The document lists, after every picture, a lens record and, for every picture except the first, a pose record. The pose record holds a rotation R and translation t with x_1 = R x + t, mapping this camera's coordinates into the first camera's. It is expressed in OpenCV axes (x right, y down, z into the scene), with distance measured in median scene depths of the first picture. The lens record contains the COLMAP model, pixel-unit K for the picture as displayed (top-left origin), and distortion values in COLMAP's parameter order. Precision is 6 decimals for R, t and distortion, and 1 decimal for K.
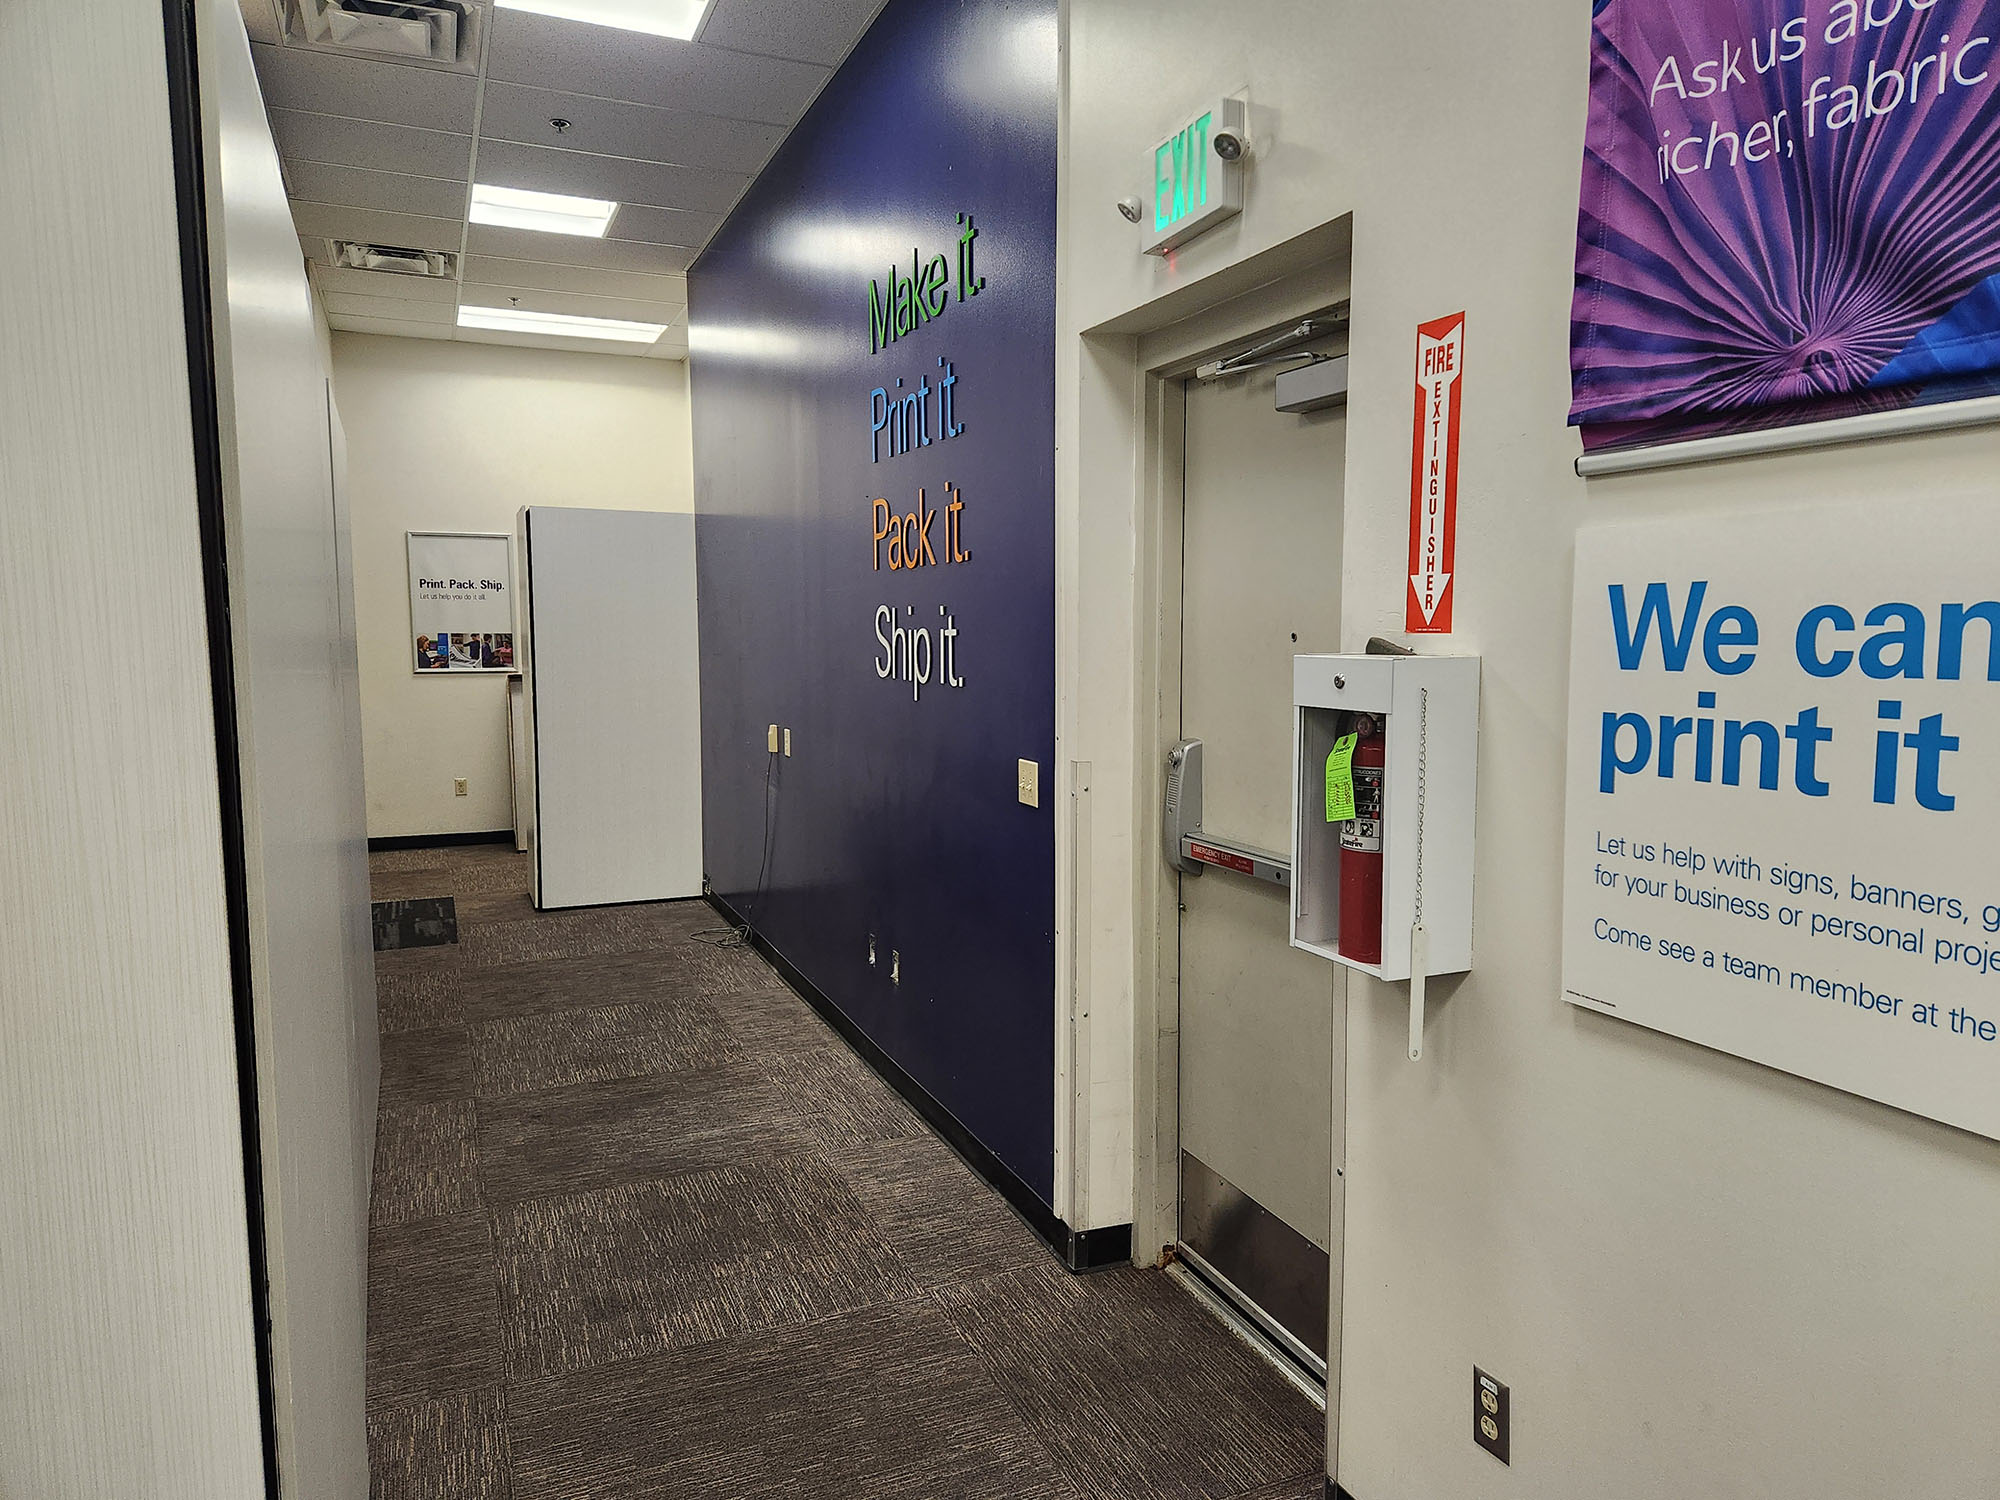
lens RADIAL K [[1333.2, 0, 1036.6], [0, 1333.2, 756.9], [0, 0, 1]] dist [0.090677, -0.082439]
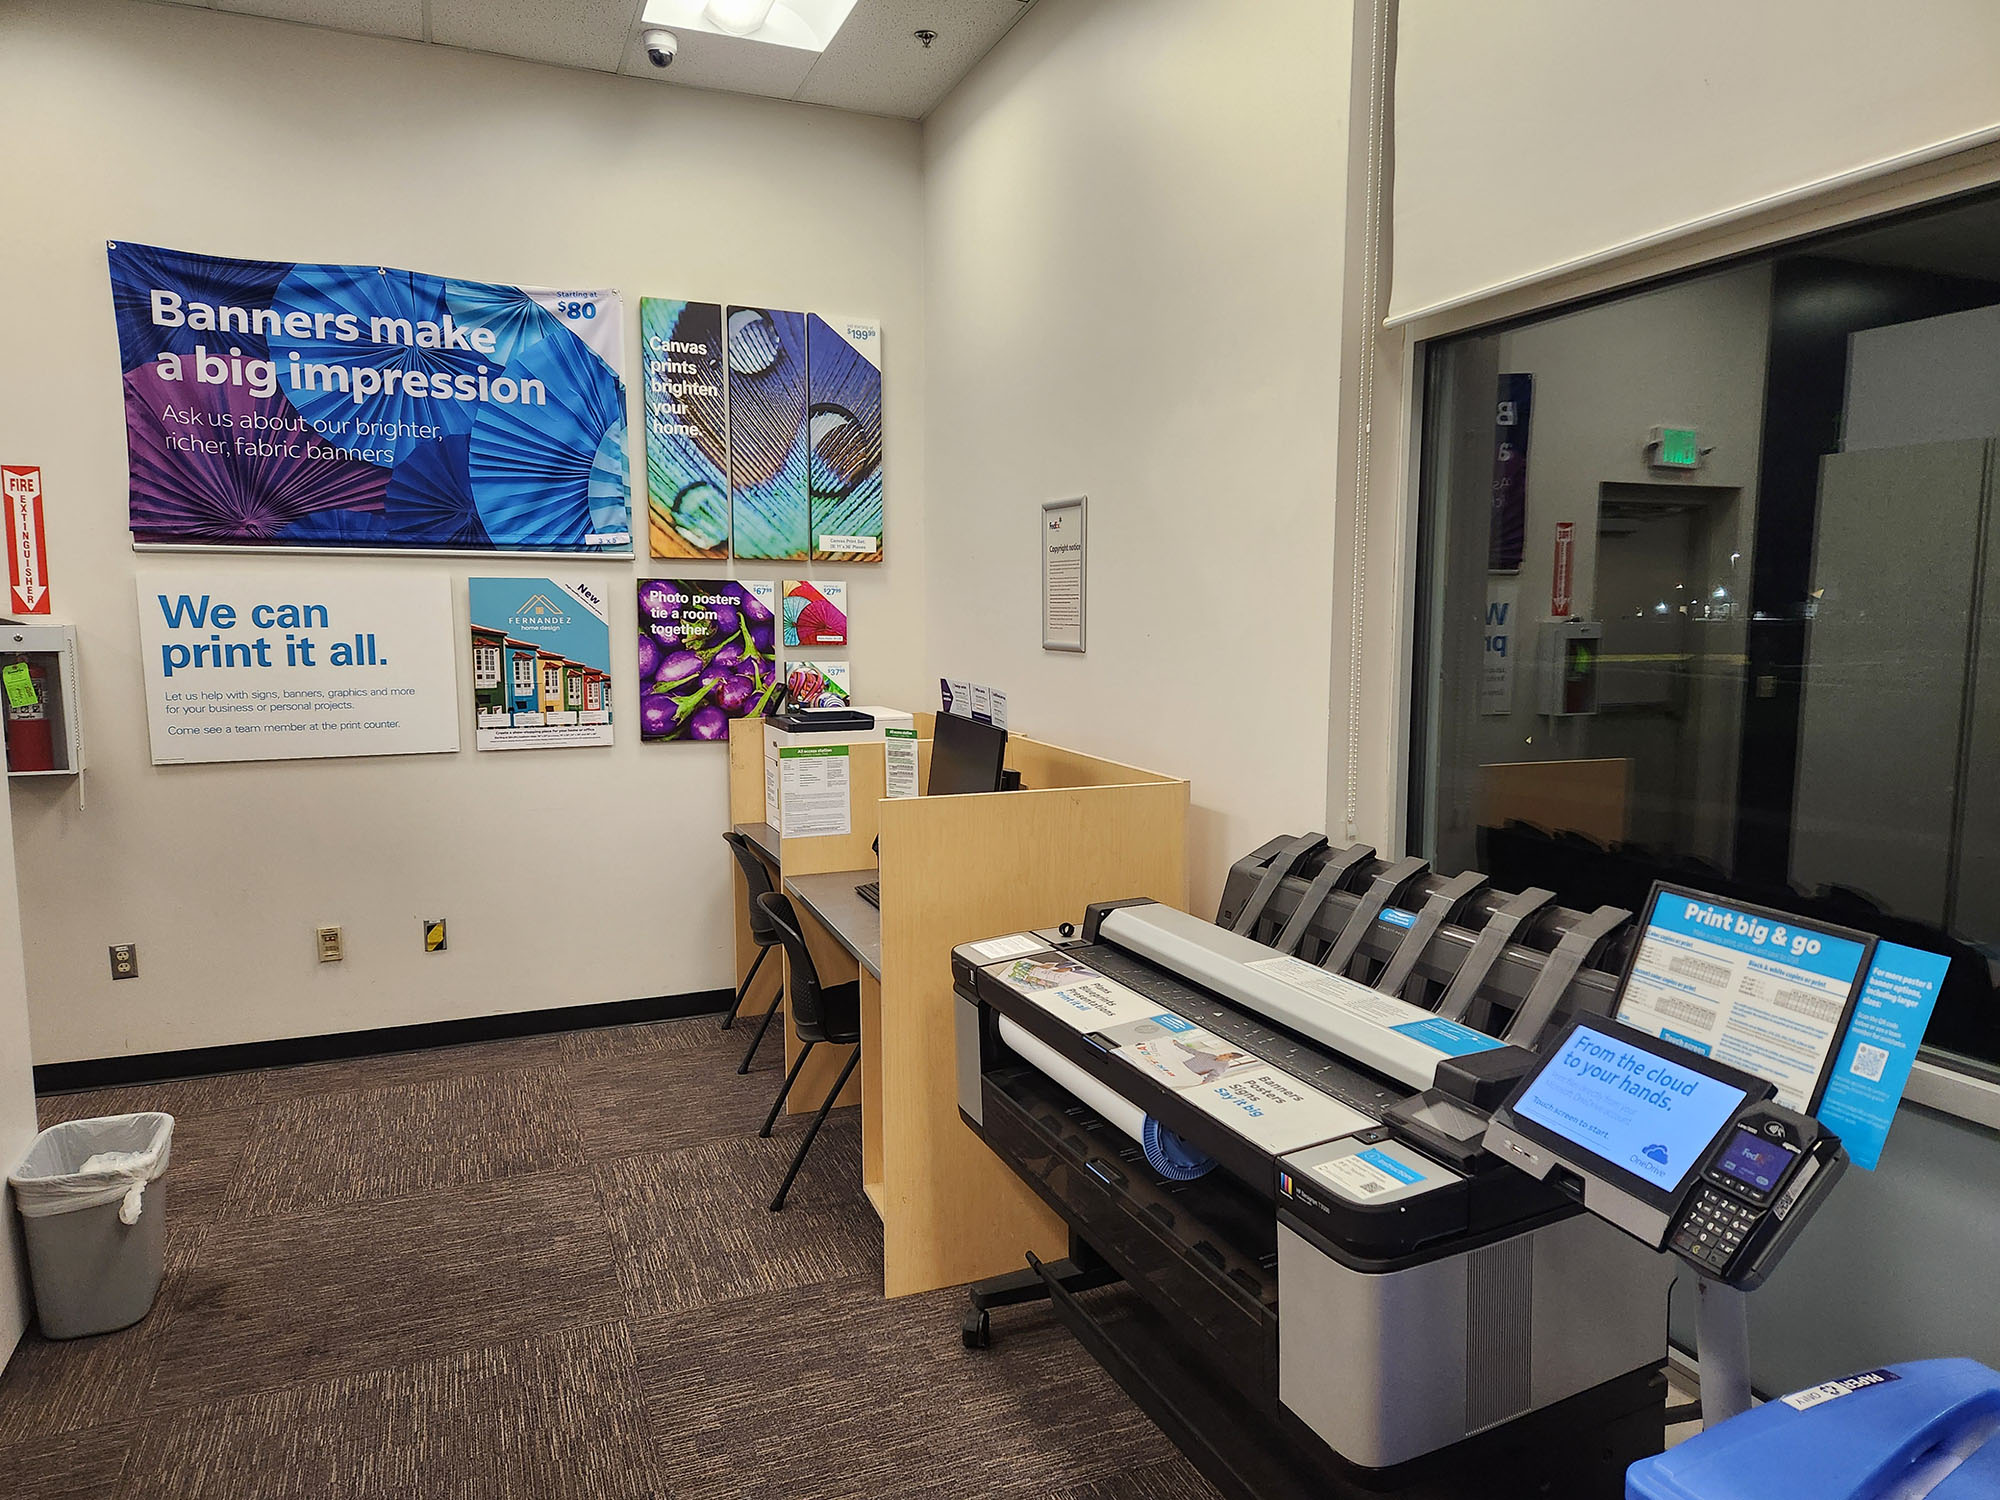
lens RADIAL K [[1333.2, 0, 1036.6], [0, 1333.2, 756.9], [0, 0, 1]] dist [0.090677, -0.082439]
pose [[-0.002333, -0.118949, 0.992898, -2.360455], [0.093598, 0.988516, 0.118644, 0.026105], [-0.995607, 0.093210, 0.008827, -0.700804]]
